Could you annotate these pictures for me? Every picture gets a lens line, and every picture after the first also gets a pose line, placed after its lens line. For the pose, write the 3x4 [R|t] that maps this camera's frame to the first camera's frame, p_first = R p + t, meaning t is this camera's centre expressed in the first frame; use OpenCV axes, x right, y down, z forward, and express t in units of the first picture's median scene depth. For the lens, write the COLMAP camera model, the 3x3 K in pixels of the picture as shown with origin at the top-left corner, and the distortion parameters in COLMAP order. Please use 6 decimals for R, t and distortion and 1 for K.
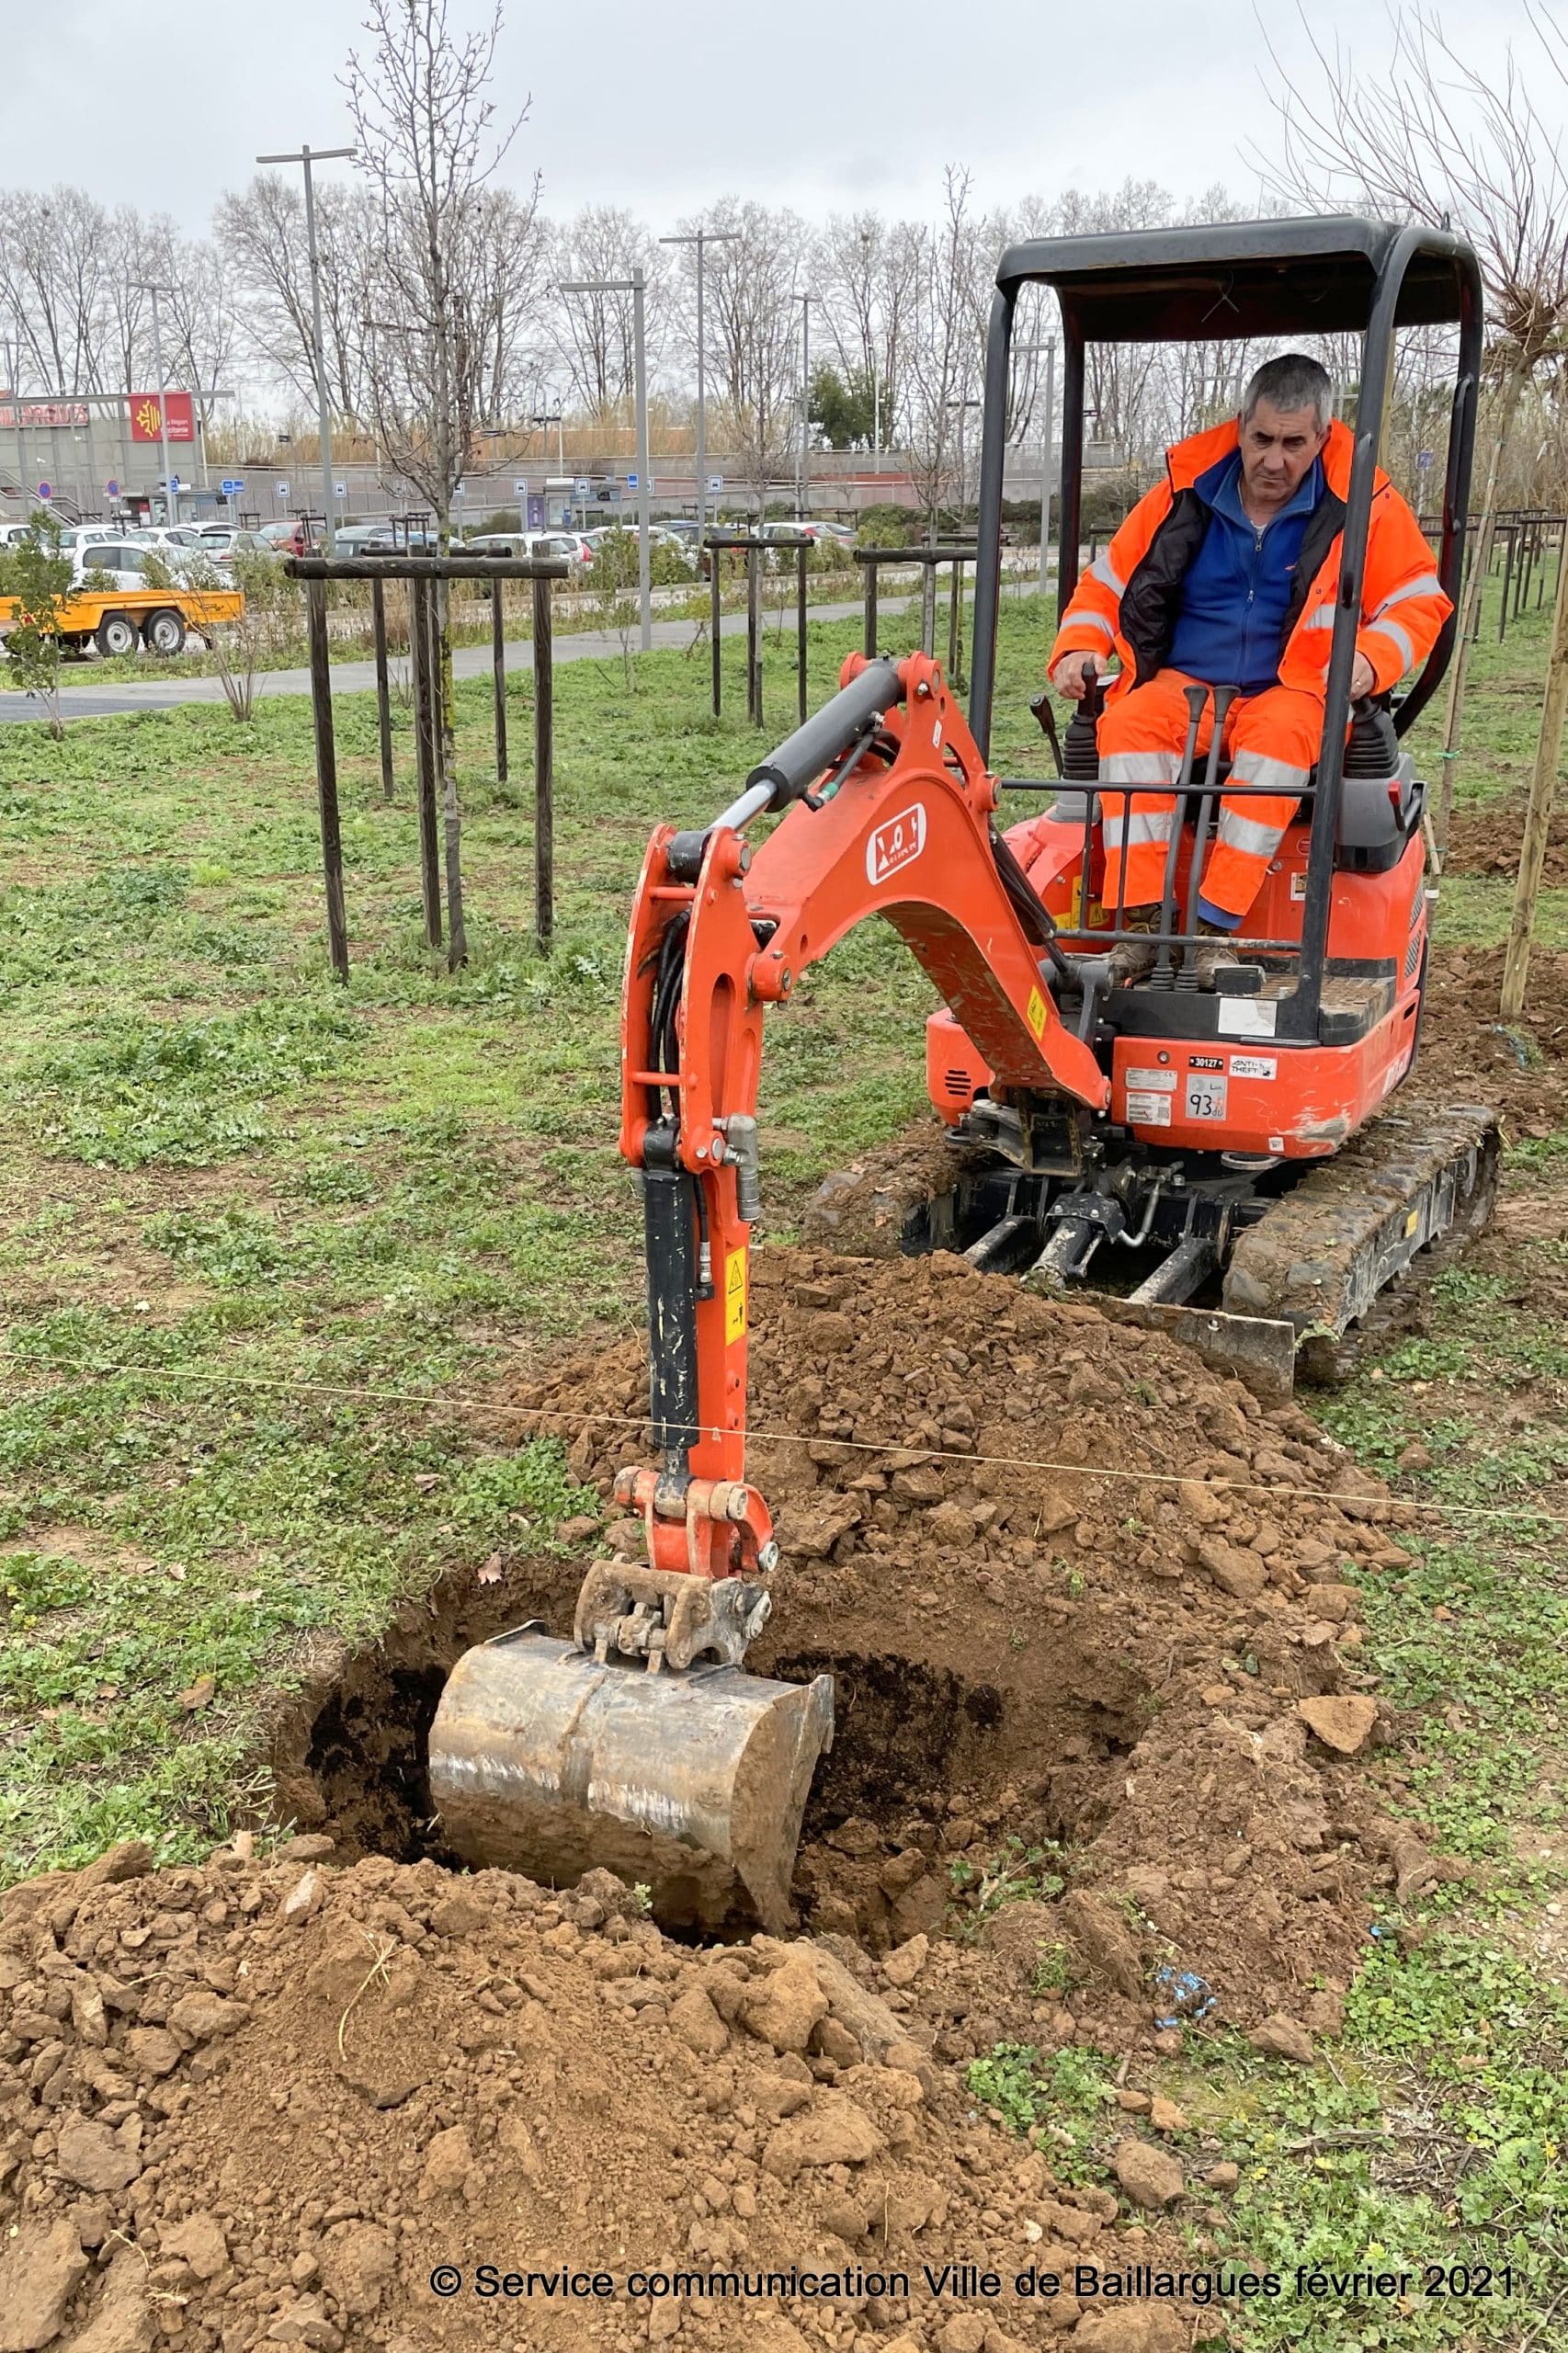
lens RADIAL K [[2300.2, 0, 669.6], [0, 2300.2, 1321.1], [0, 0, 1]] dist [0.087733, -0.114510]
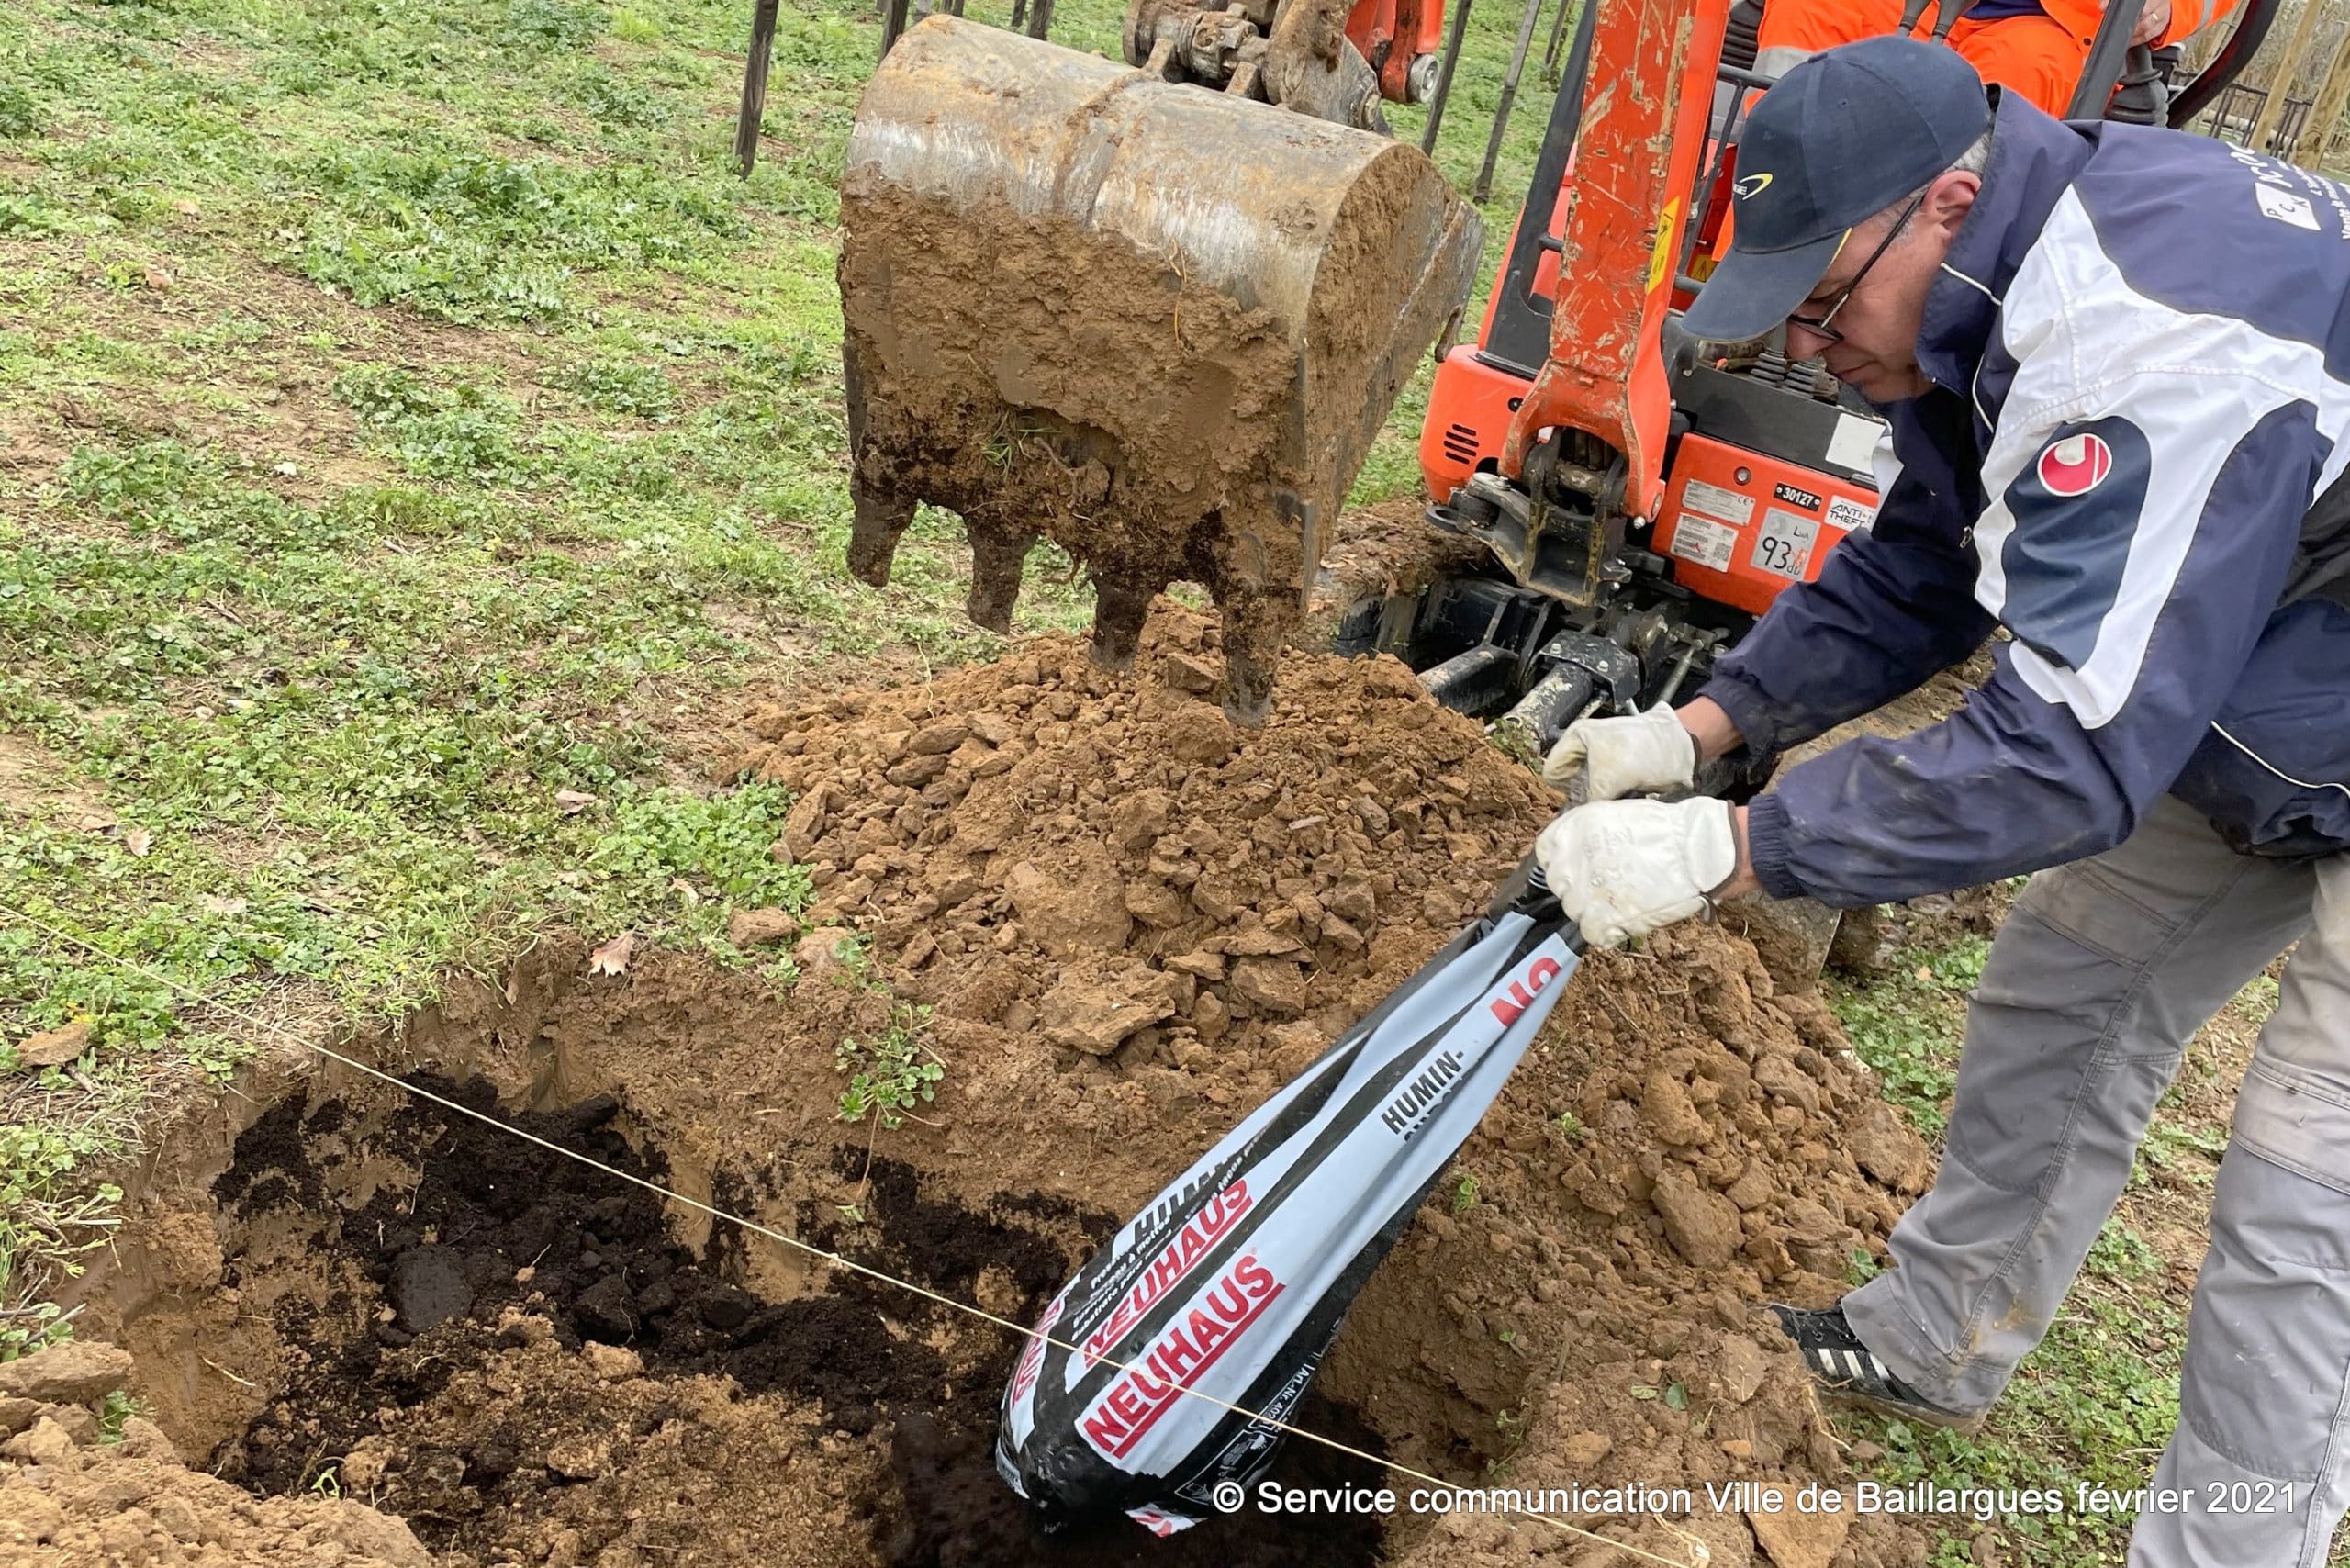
lens RADIAL K [[2297.4, 0, 1176.0], [0, 2297.4, 861.6], [0, 0, 1]] dist [0.087733, -0.114510]
pose [[0.969411, 0.239938, 0.051690, 0.035965], [-0.242629, 0.968603, 0.054224, 0.006657], [-0.037056, -0.065107, 0.997190, 0.316520]]
